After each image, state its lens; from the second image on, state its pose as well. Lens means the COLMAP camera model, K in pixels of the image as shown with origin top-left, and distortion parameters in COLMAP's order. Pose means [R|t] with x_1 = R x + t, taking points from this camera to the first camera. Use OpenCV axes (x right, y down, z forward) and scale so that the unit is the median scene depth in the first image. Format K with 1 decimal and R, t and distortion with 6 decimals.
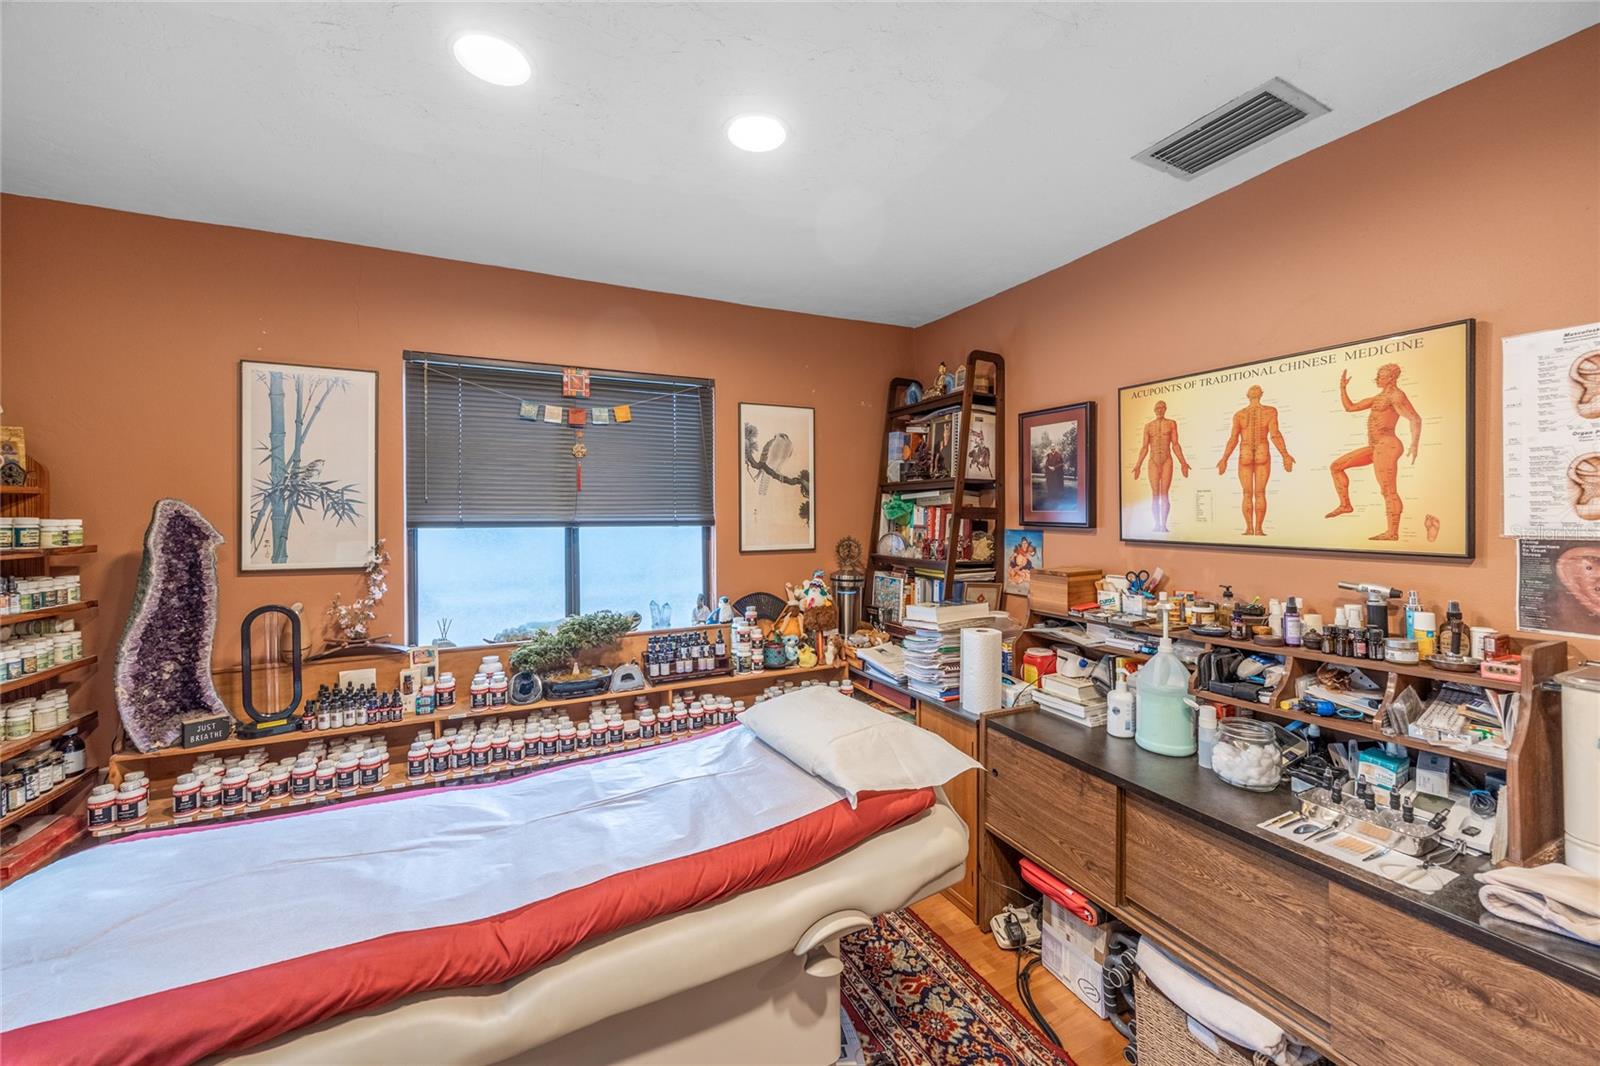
lens RADIAL K [[611.7, 0, 808.1], [0, 611.7, 520.2], [0, 0, 1]] dist [-0.005281, 0.000135]
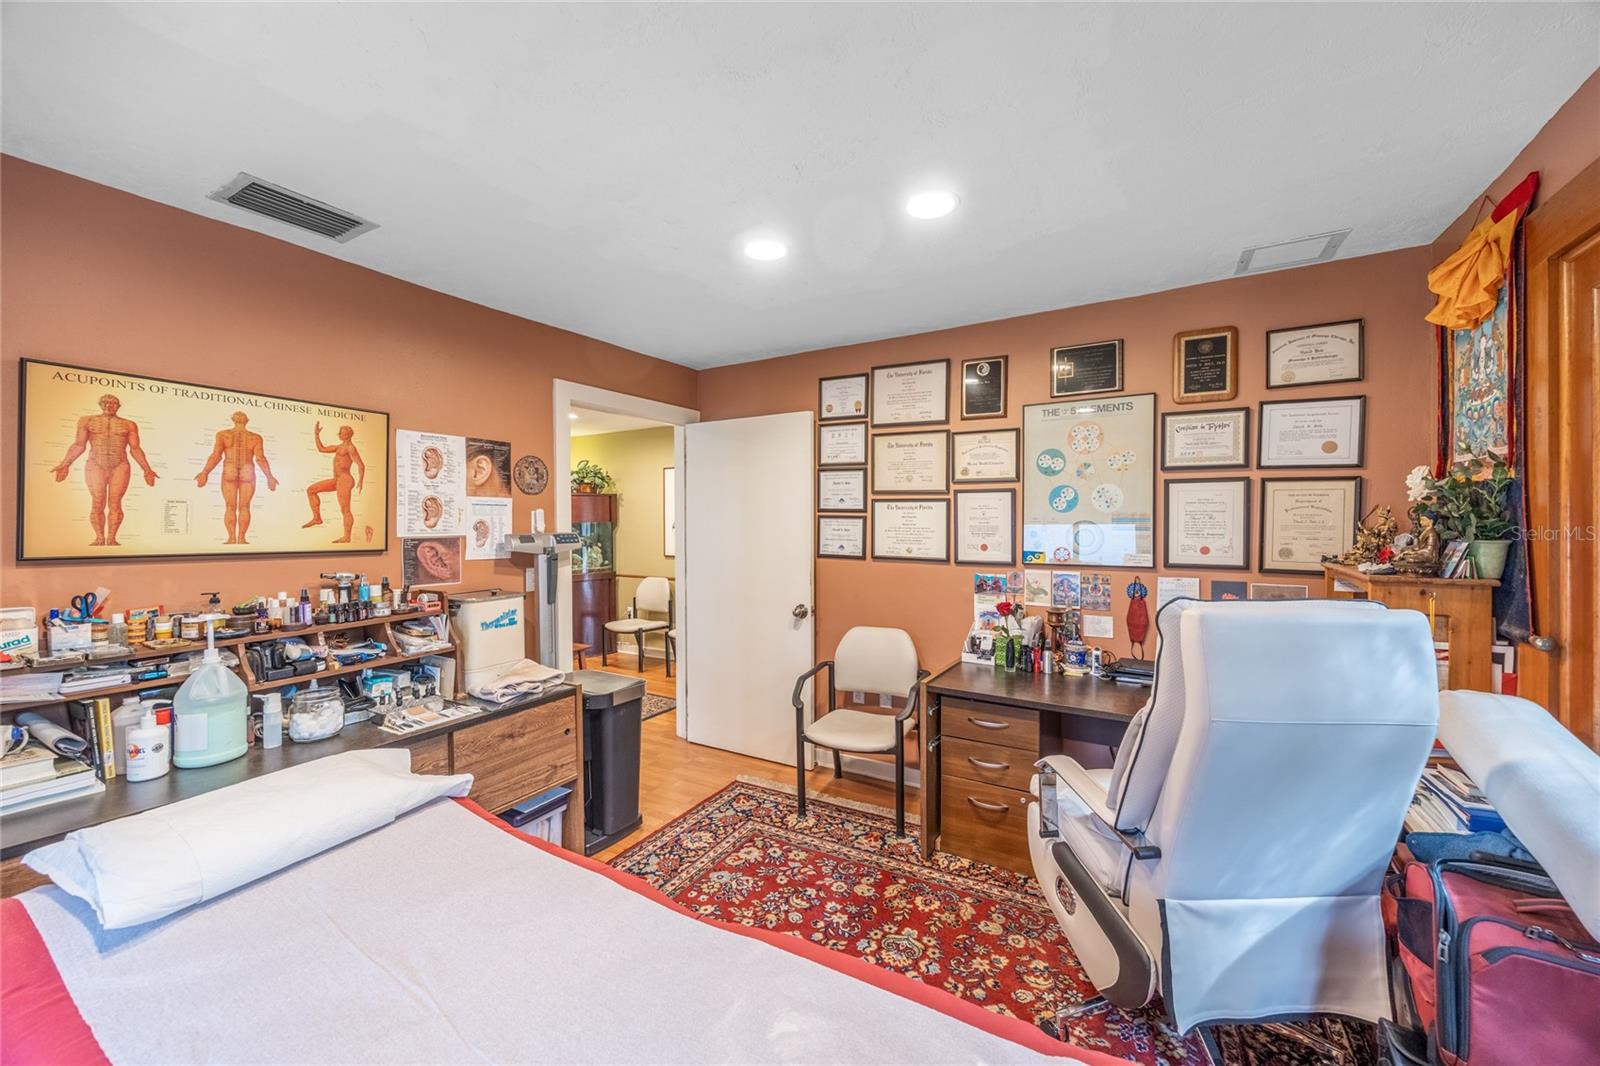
lens RADIAL K [[611.7, 0, 809.2], [0, 611.7, 528.1], [0, 0, 1]] dist [-0.005281, 0.000135]
pose [[-0.559242, -0.007475, 0.828971, -0.723199], [0.003987, 0.999924, 0.011707, -0.012238], [-0.828995, 0.009852, -0.559169, 0.684308]]
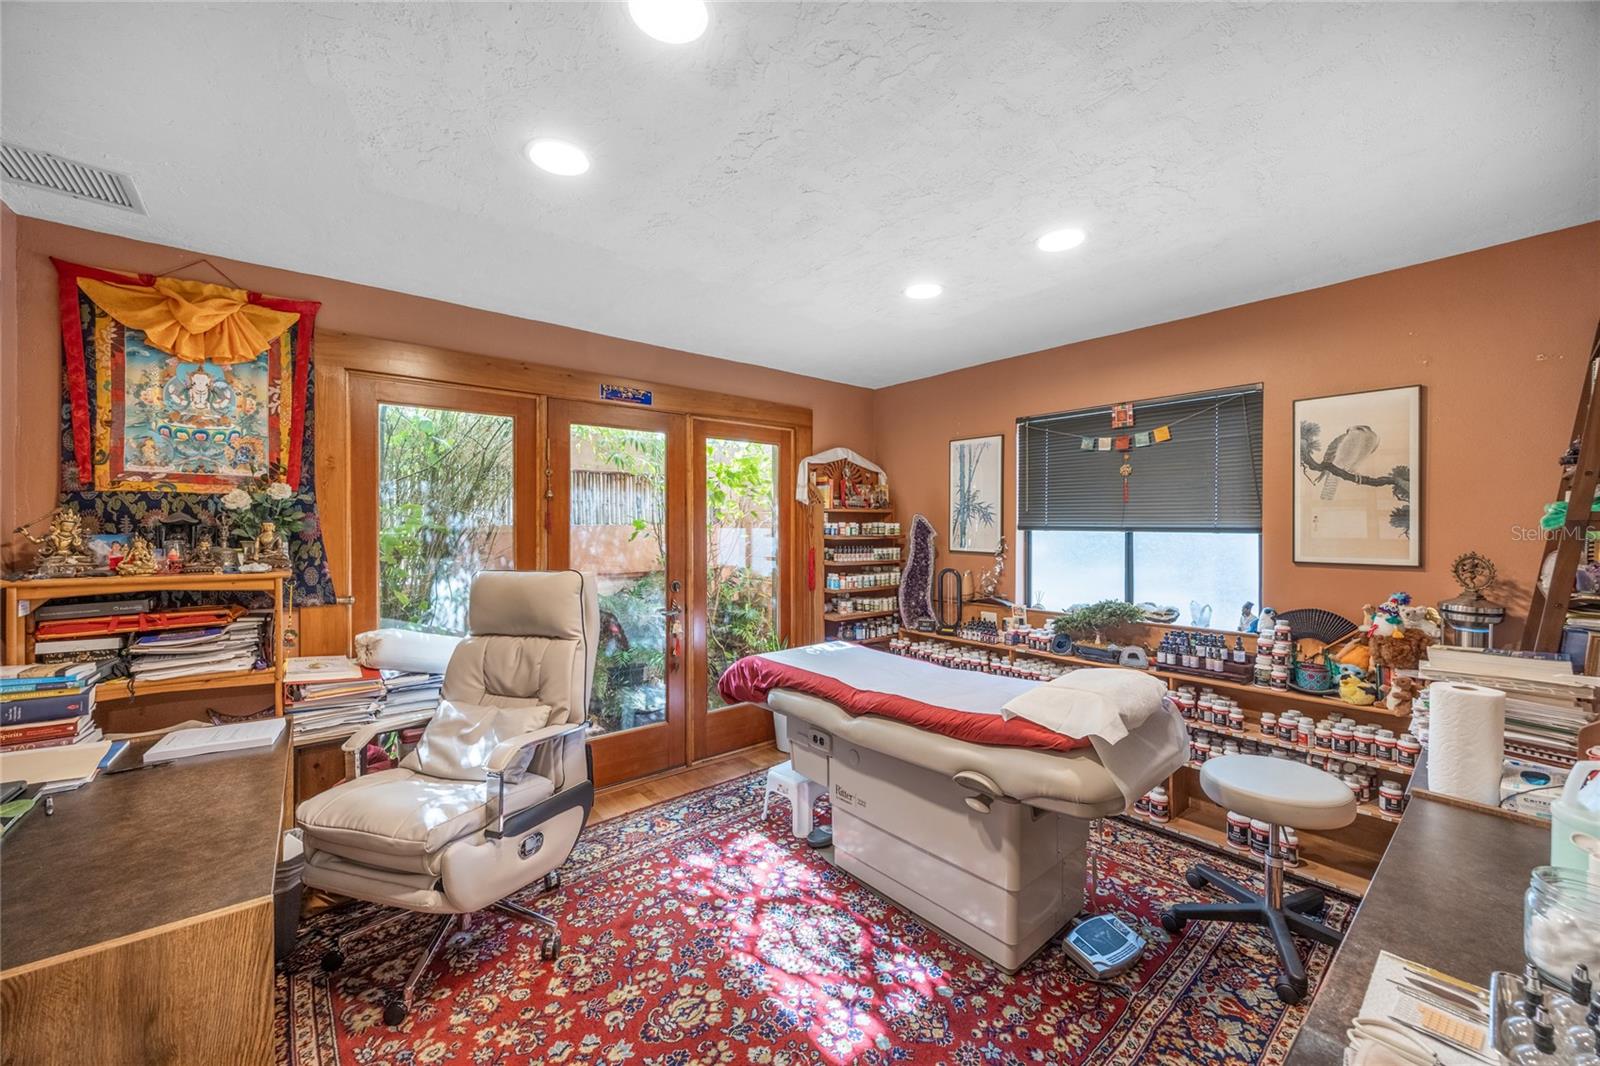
lens RADIAL K [[611.7, 0, 822.1], [0, 611.7, 526.7], [0, 0, 1]] dist [-0.005281, 0.000135]
pose [[0.264963, 0.013206, -0.964168, 0.944620], [-0.005496, 0.999911, 0.012185, -0.014973], [0.964243, 0.002070, 0.265012, 0.110018]]
